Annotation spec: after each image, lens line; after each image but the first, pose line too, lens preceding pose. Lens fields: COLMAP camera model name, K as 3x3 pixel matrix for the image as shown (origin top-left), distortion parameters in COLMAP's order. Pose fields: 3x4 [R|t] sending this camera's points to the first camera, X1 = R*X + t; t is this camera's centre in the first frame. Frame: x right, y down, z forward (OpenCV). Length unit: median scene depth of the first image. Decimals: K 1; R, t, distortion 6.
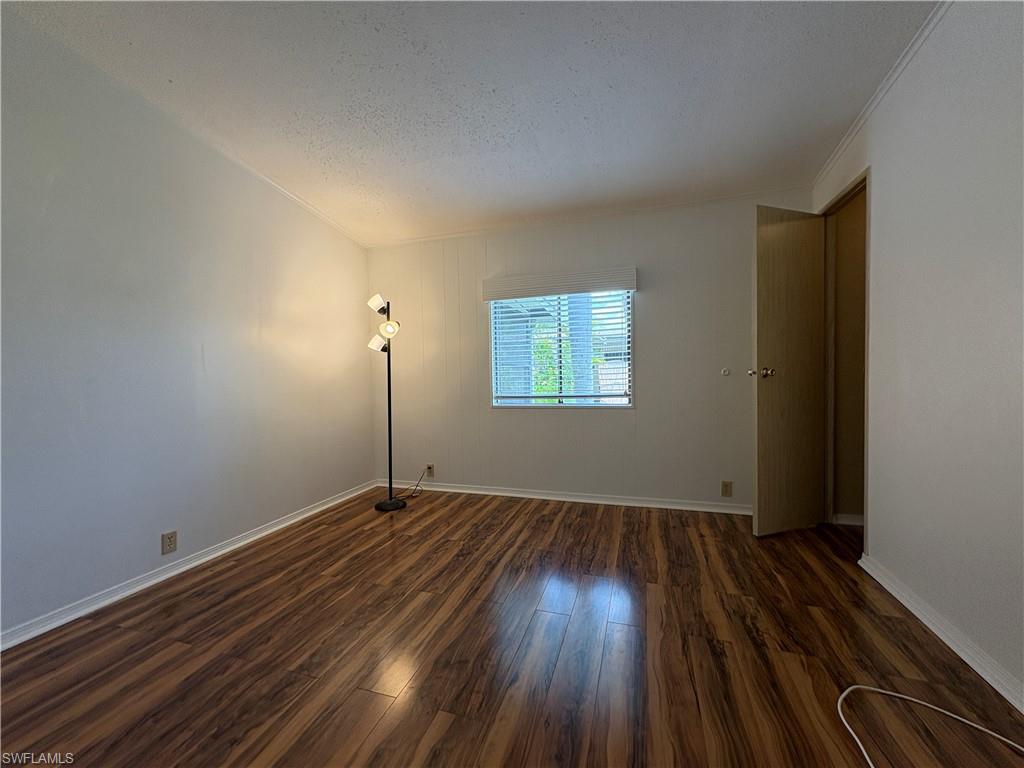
lens RADIAL K [[408.8, 0, 511.4], [0, 408.8, 383.0], [0, 0, 1]] dist [-0.000467, 0.001426]
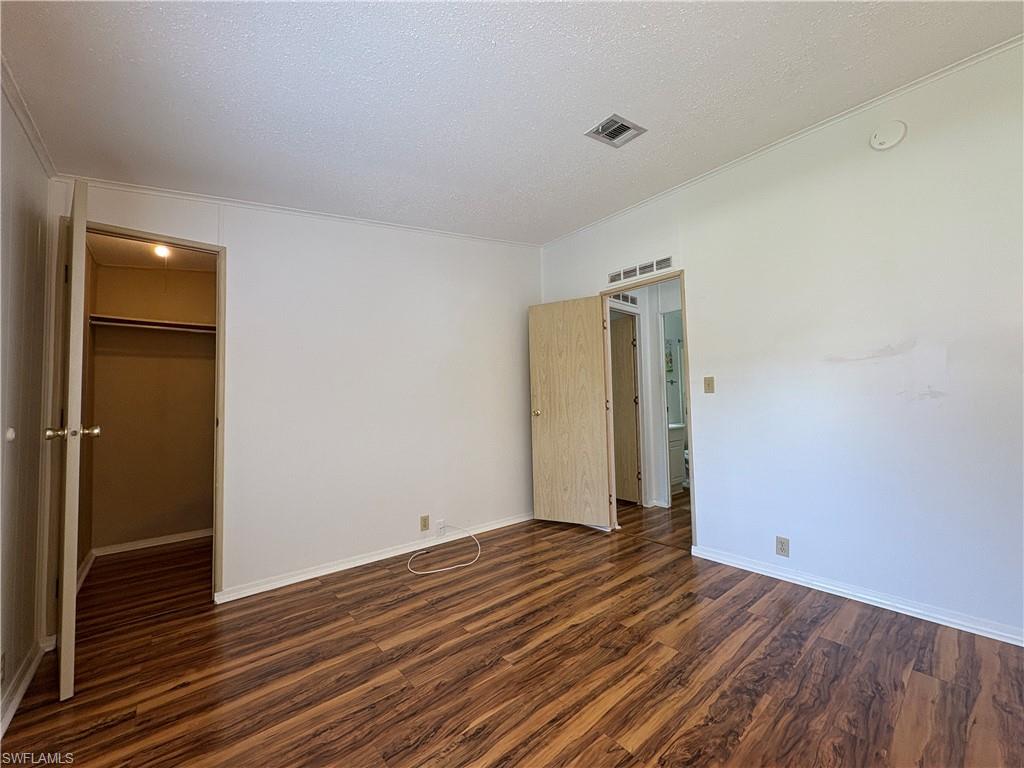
lens RADIAL K [[408.8, 0, 511.6], [0, 408.8, 384.1], [0, 0, 1]] dist [-0.000467, 0.001426]
pose [[-0.849829, 0.062388, 0.523353, -0.487319], [0.053073, 0.998052, -0.032795, -0.068224], [-0.524380, -0.000095, -0.851485, 1.863372]]
